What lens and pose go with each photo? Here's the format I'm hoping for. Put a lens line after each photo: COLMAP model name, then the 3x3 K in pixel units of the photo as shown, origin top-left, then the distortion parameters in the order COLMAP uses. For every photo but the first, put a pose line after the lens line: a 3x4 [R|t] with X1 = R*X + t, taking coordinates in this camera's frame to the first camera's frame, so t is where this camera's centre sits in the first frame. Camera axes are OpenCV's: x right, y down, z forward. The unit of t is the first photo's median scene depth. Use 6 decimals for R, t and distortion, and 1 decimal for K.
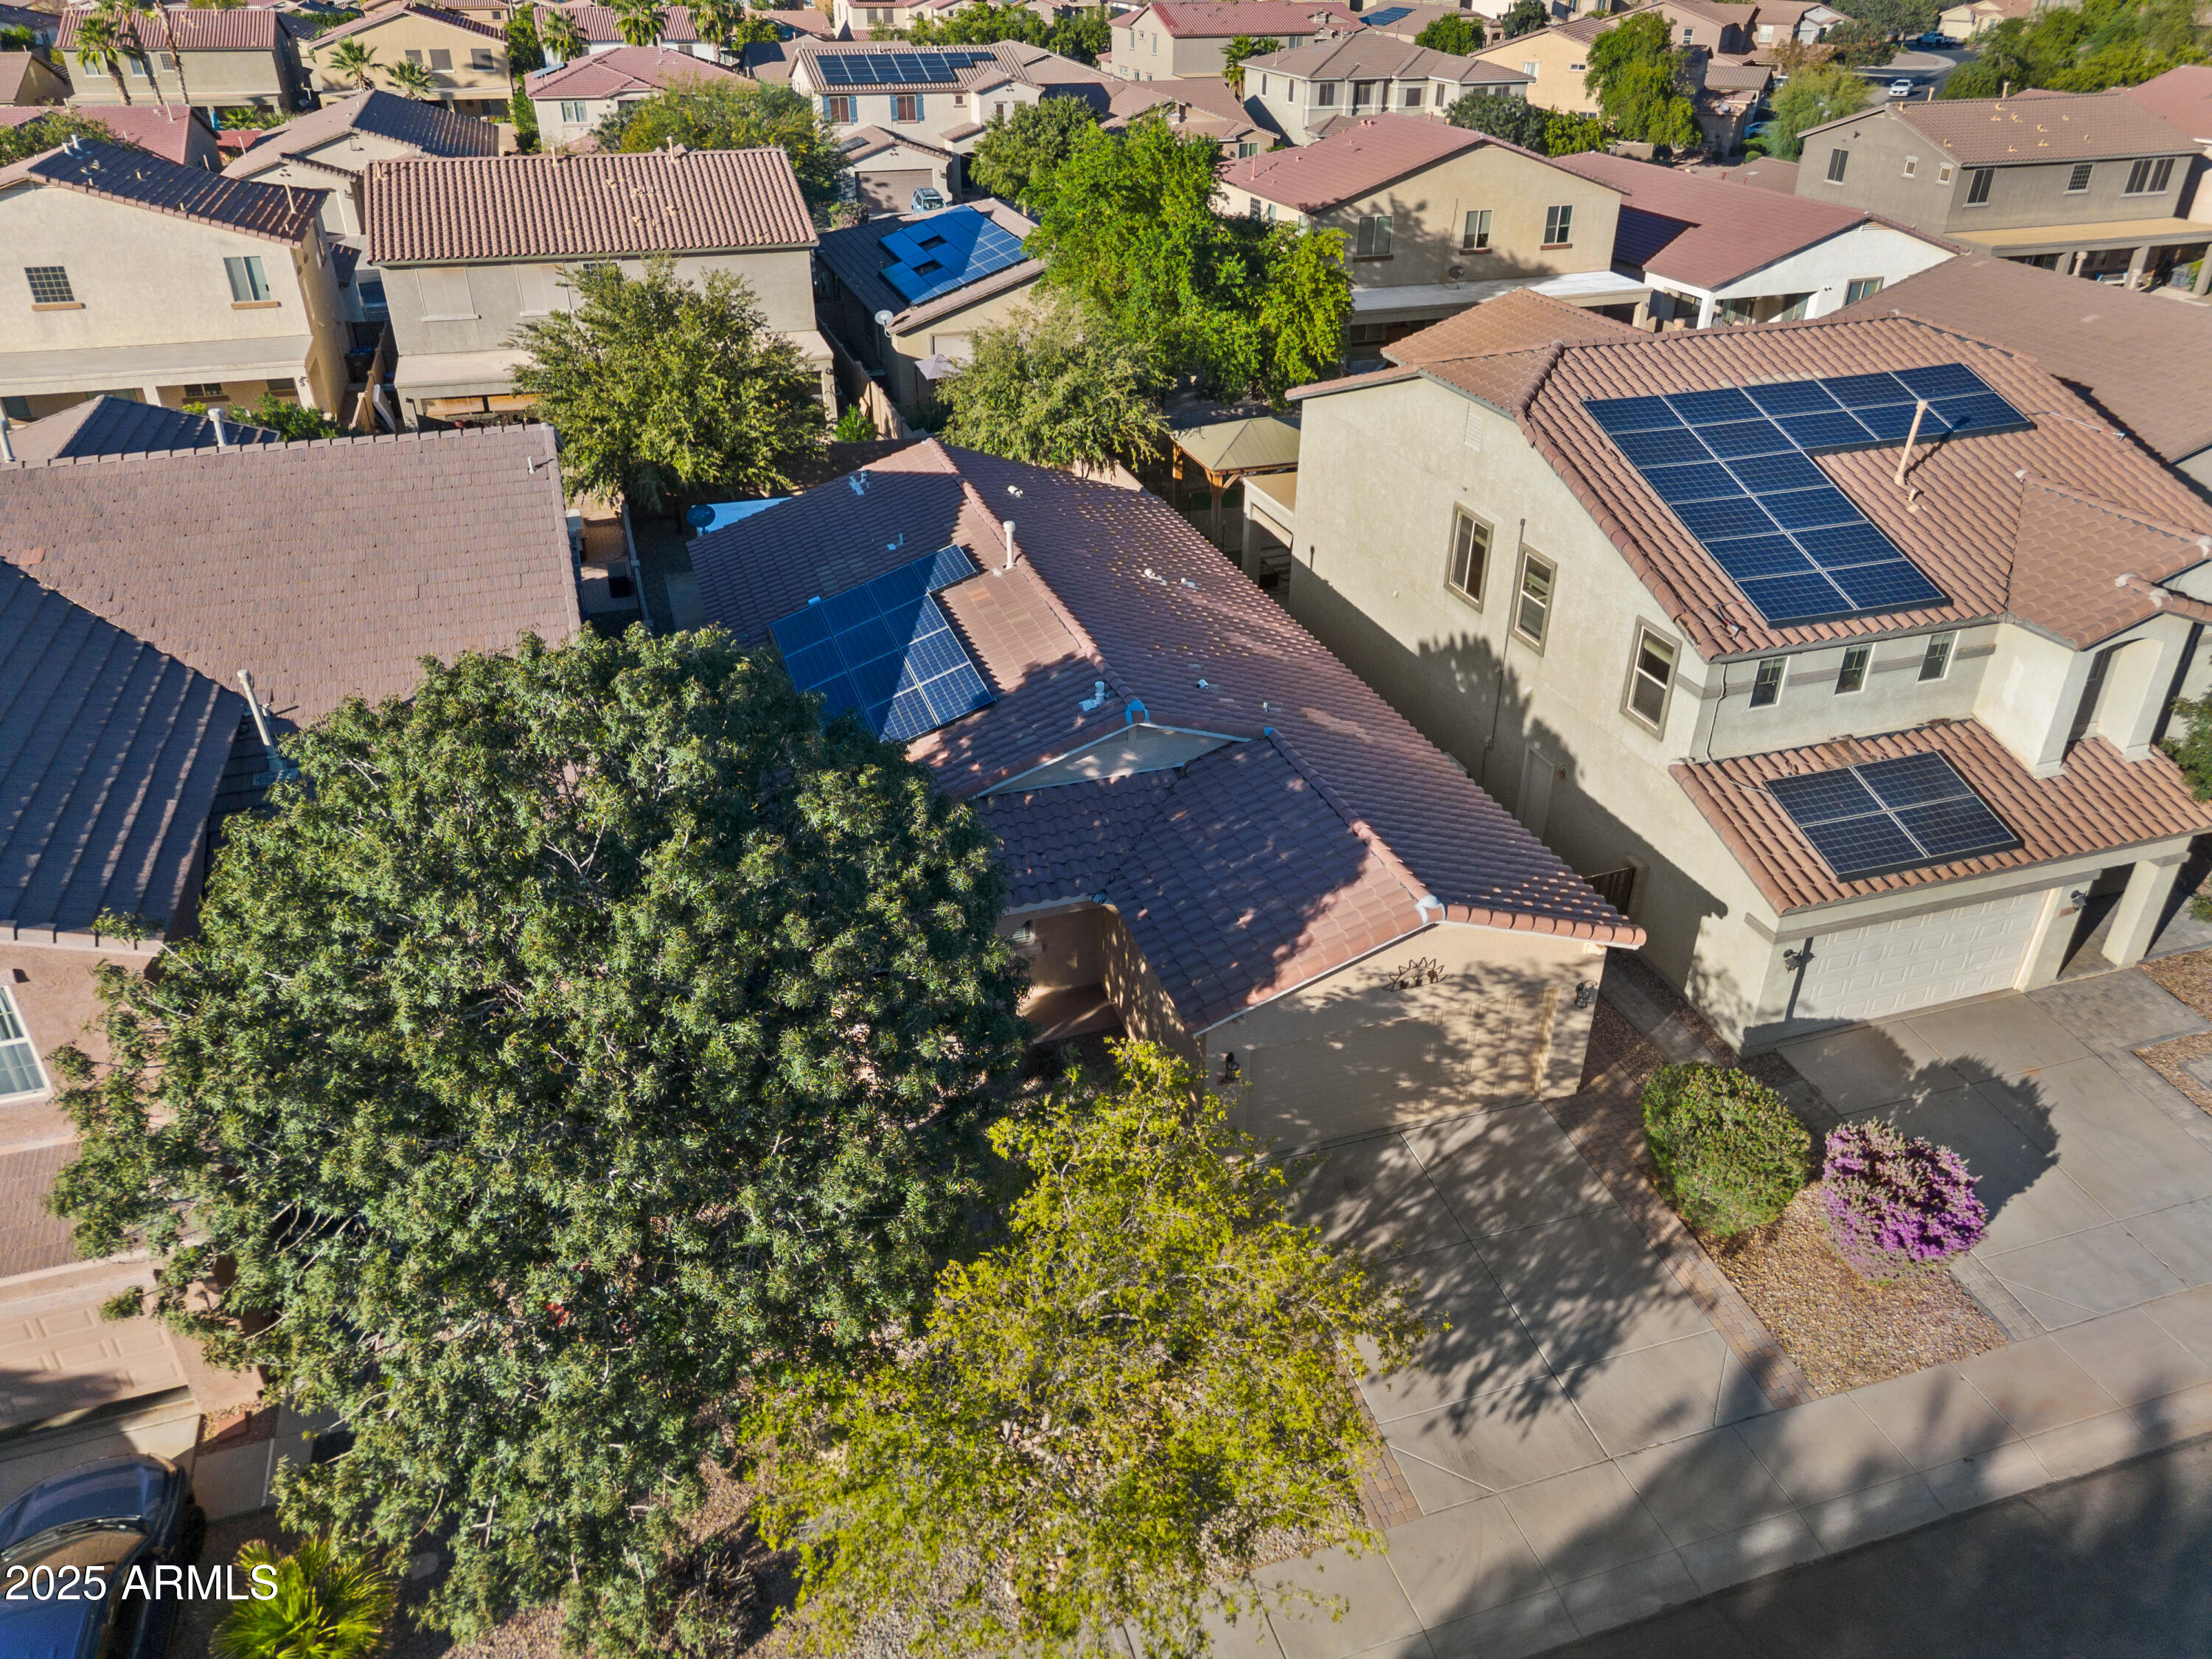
lens RADIAL K [[1564.2, 0, 1099.4], [0, 1564.2, 829.2], [0, 0, 1]] dist [0.039650, 0.000303]
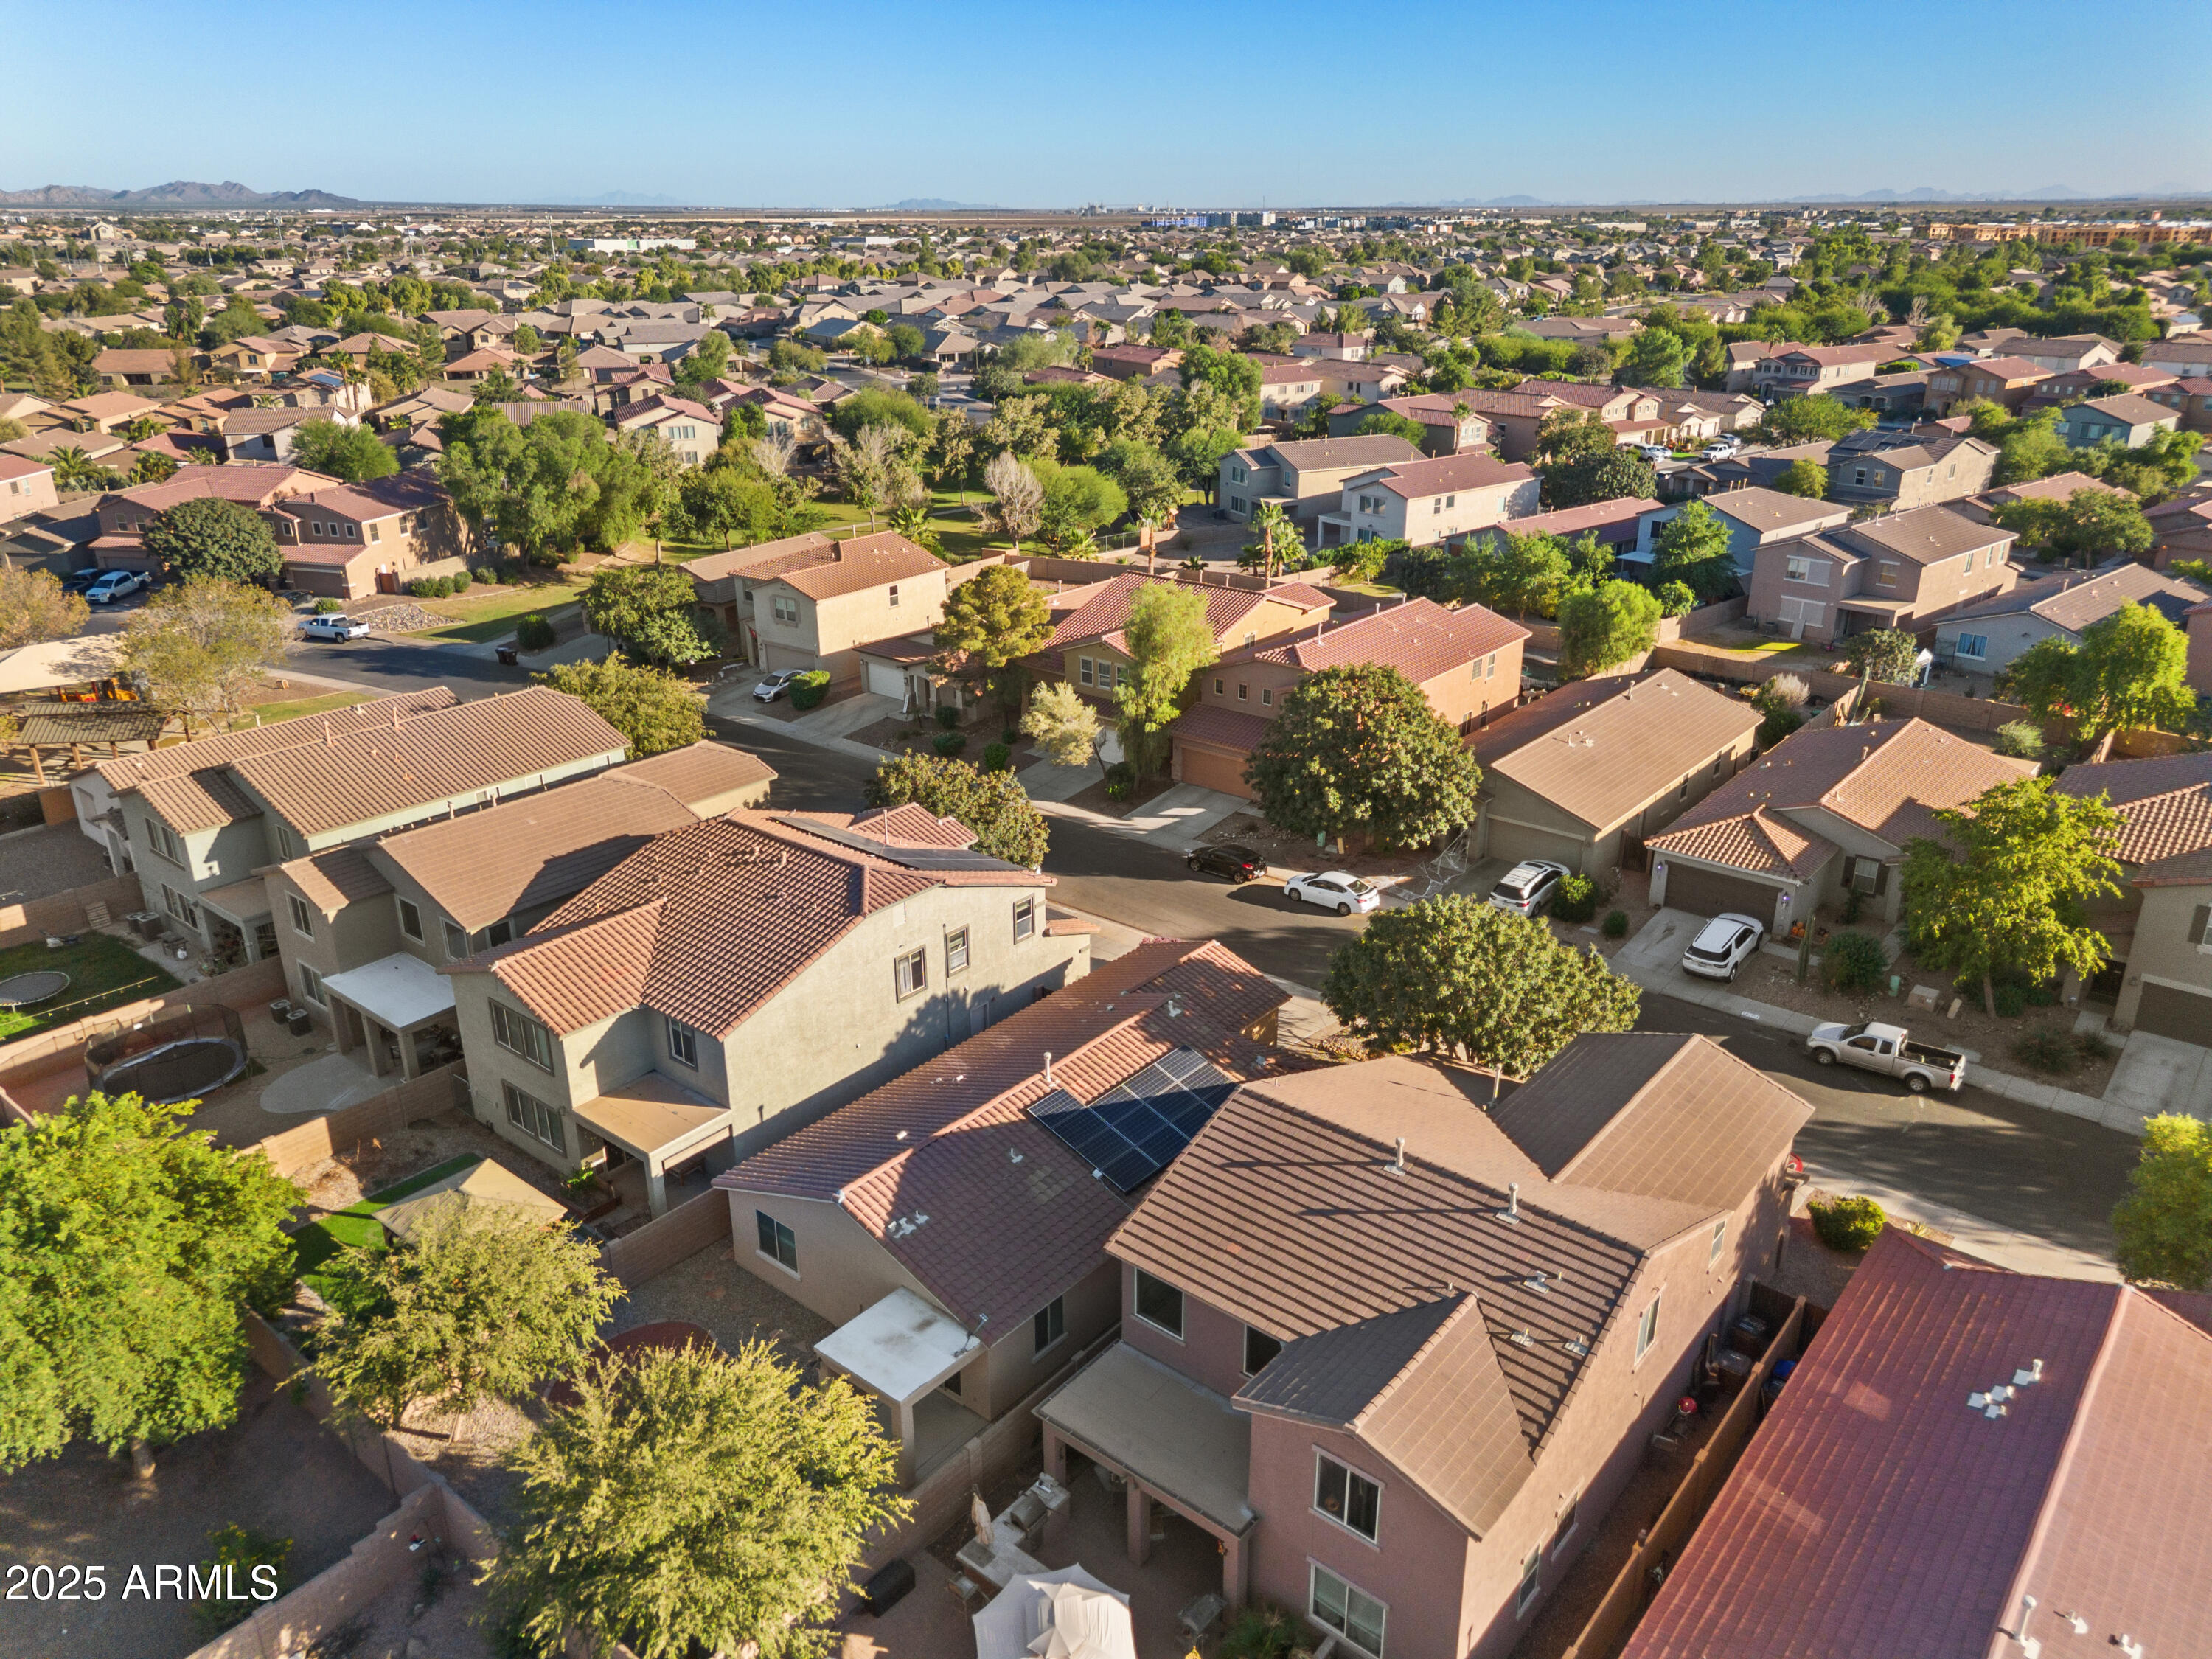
lens RADIAL K [[1536.7, 0, 1099.0], [0, 1536.7, 866.9], [0, 0, 1]] dist [0.068331, -0.068955]
pose [[-0.528041, -0.330701, 0.782182, -1.494407], [0.429717, 0.690387, 0.581987, -1.448973], [-0.732472, 0.643430, -0.222445, 1.382917]]
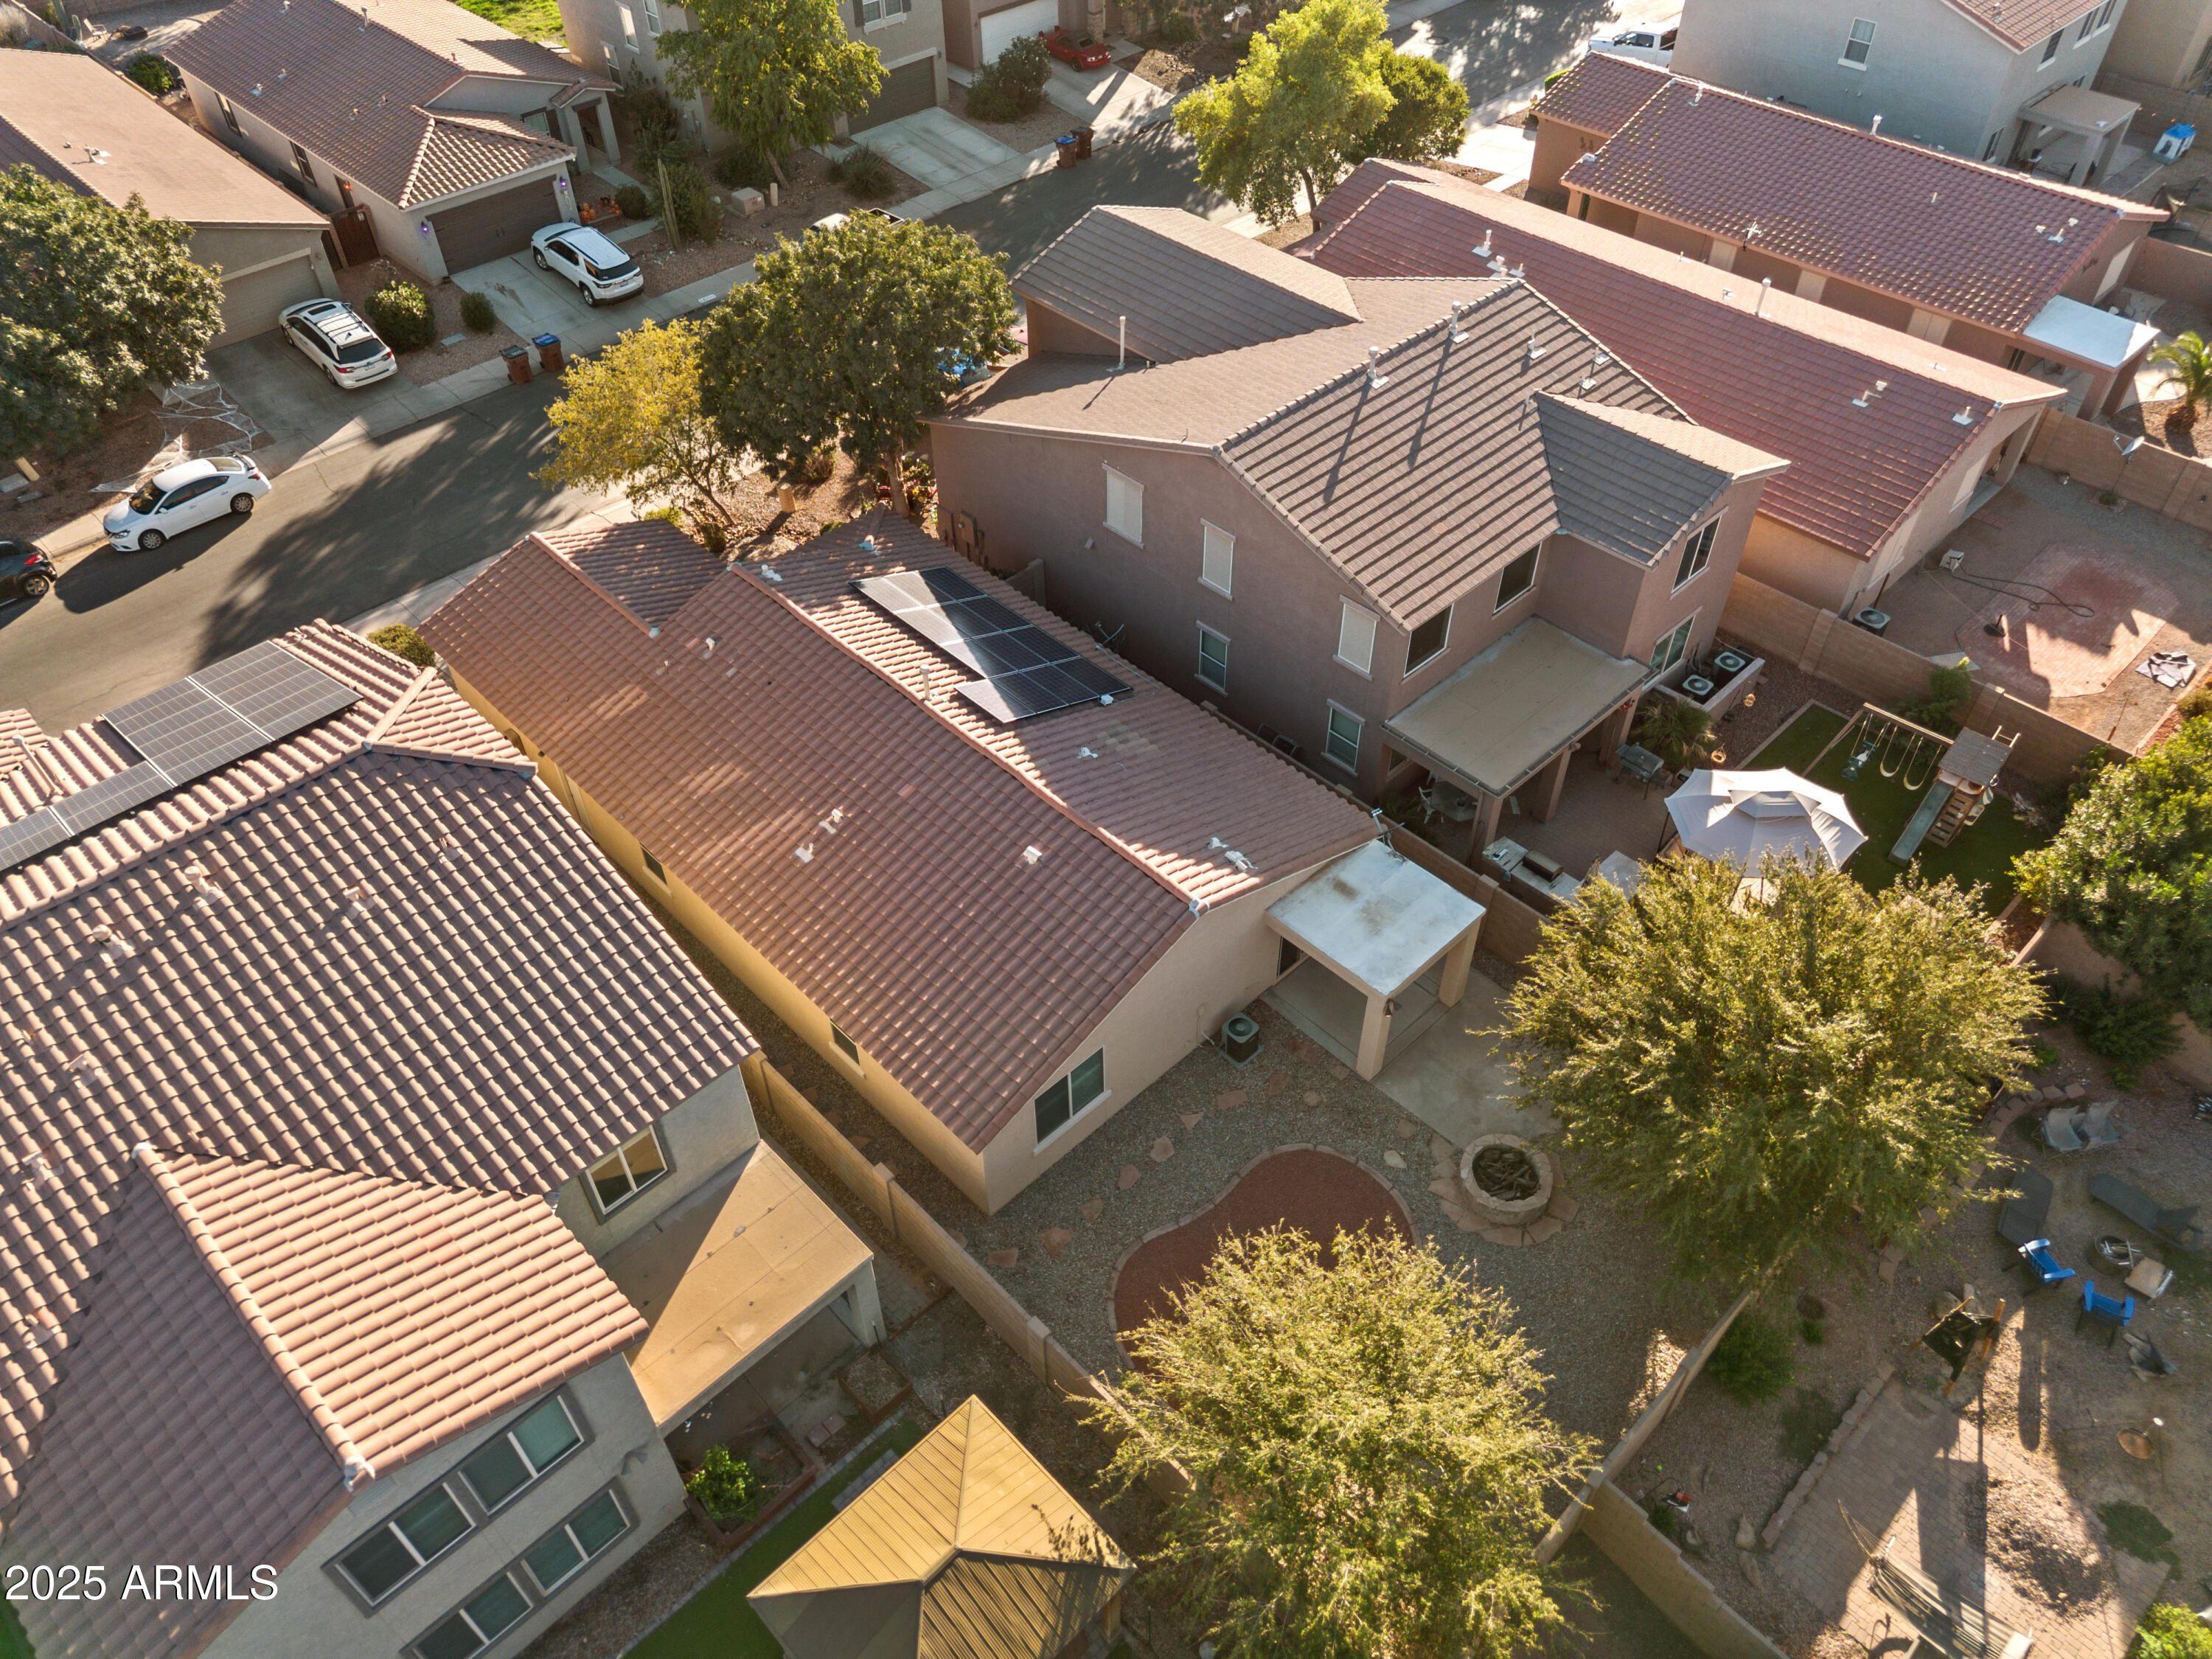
lens RADIAL K [[1536.7, 0, 1099.0], [0, 1536.7, 866.9], [0, 0, 1]] dist [0.068331, -0.068955]
pose [[-0.900809, 0.313843, -0.300077, 0.232838], [-0.216043, 0.275521, 0.936704, -1.395195], [0.376655, 0.908620, -0.180388, 1.588097]]
